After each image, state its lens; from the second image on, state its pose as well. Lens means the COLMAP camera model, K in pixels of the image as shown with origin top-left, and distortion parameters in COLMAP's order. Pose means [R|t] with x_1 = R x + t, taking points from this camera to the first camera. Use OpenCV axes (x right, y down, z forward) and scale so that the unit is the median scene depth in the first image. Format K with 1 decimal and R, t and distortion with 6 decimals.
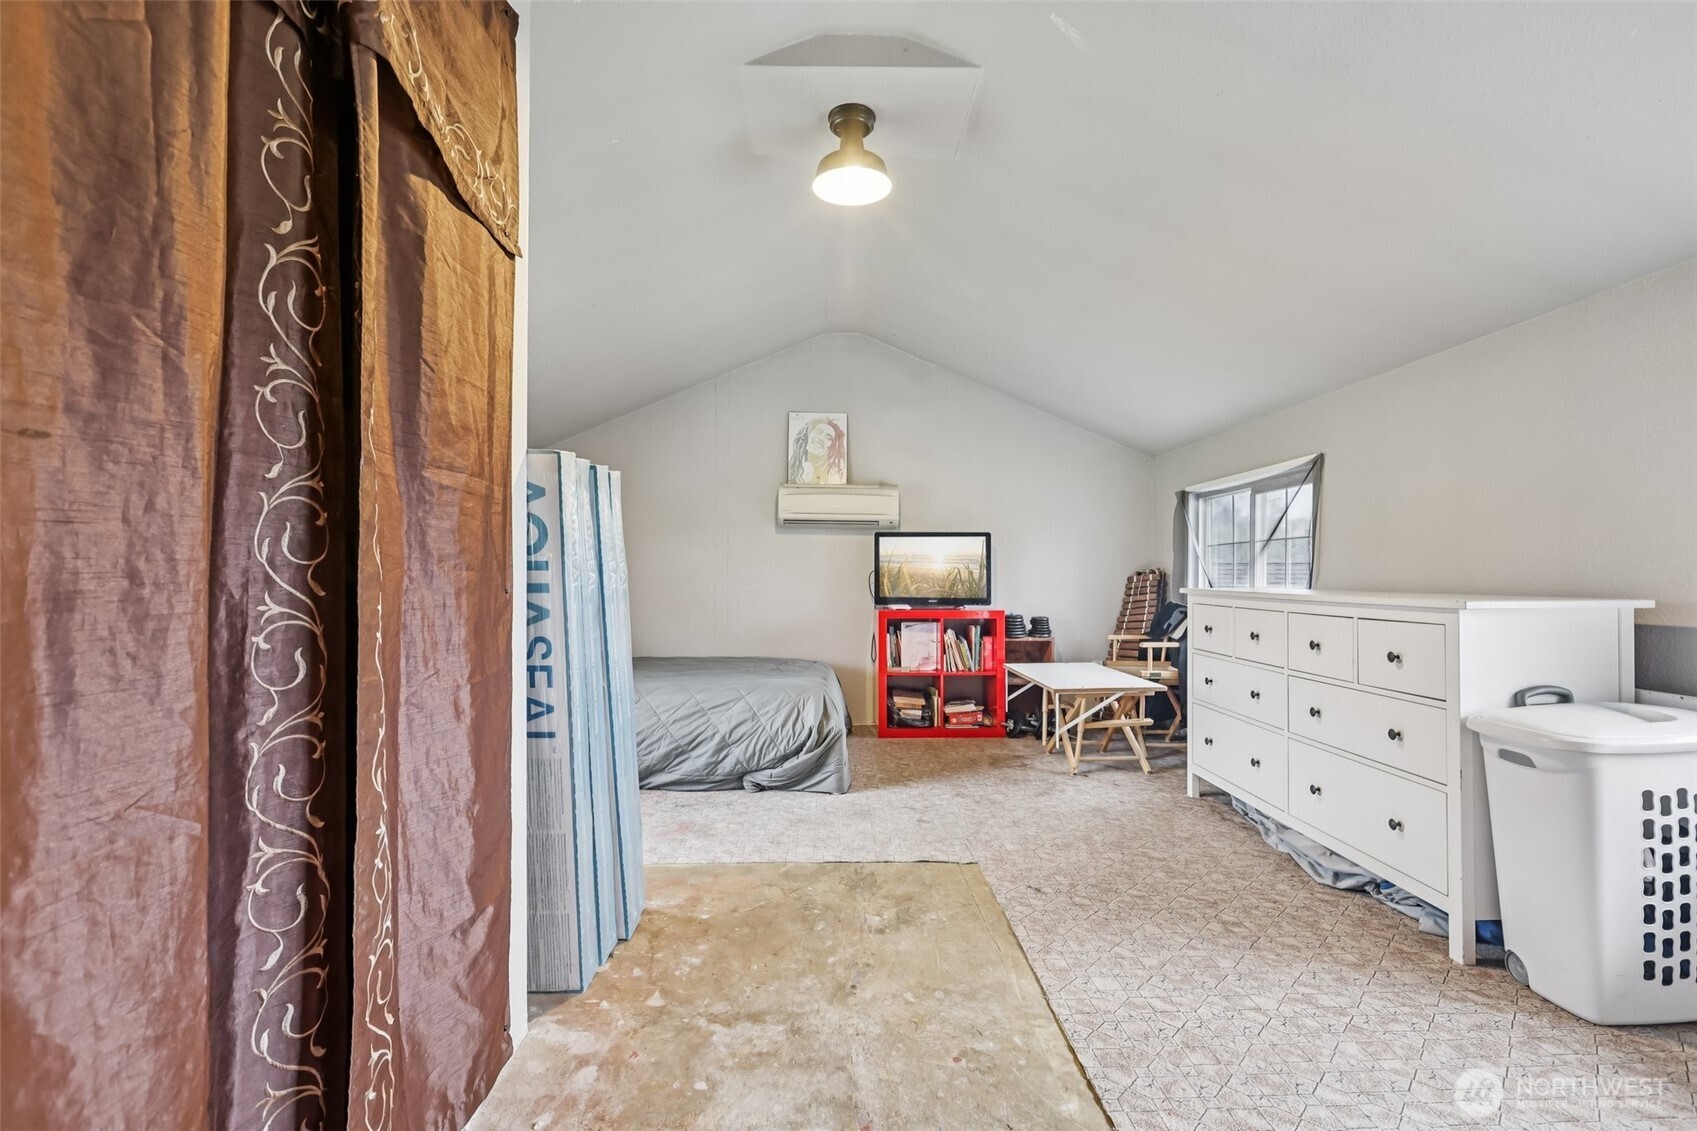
lens RADIAL K [[753.1, 0, 848.5], [0, 753.1, 565.5], [0, 0, 1]] dist [0.000095, 0.000626]
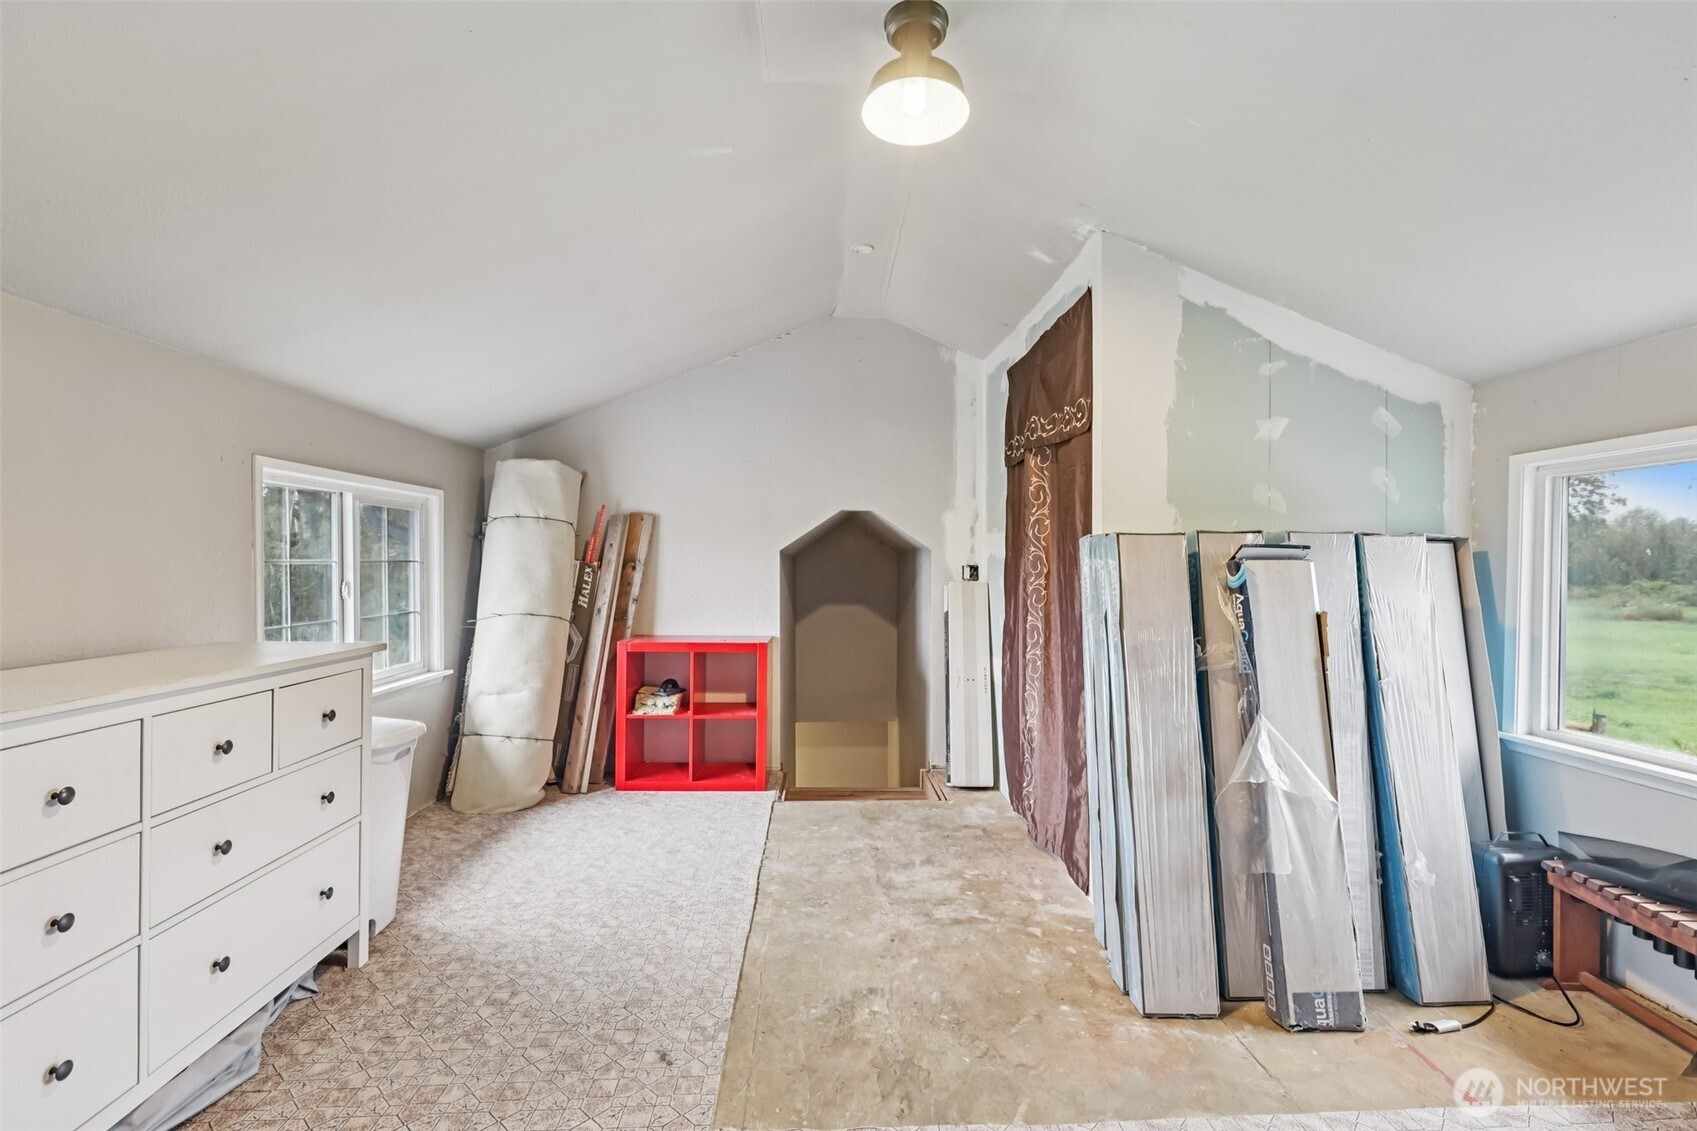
lens RADIAL K [[753.1, 0, 848.5], [0, 753.1, 565.5], [0, 0, 1]] dist [0.000095, 0.000626]
pose [[-0.999912, -0.003538, -0.012824, 0.085889], [-0.003403, 0.999939, -0.010540, -0.059363], [0.012861, -0.010495, -0.999862, 1.953156]]
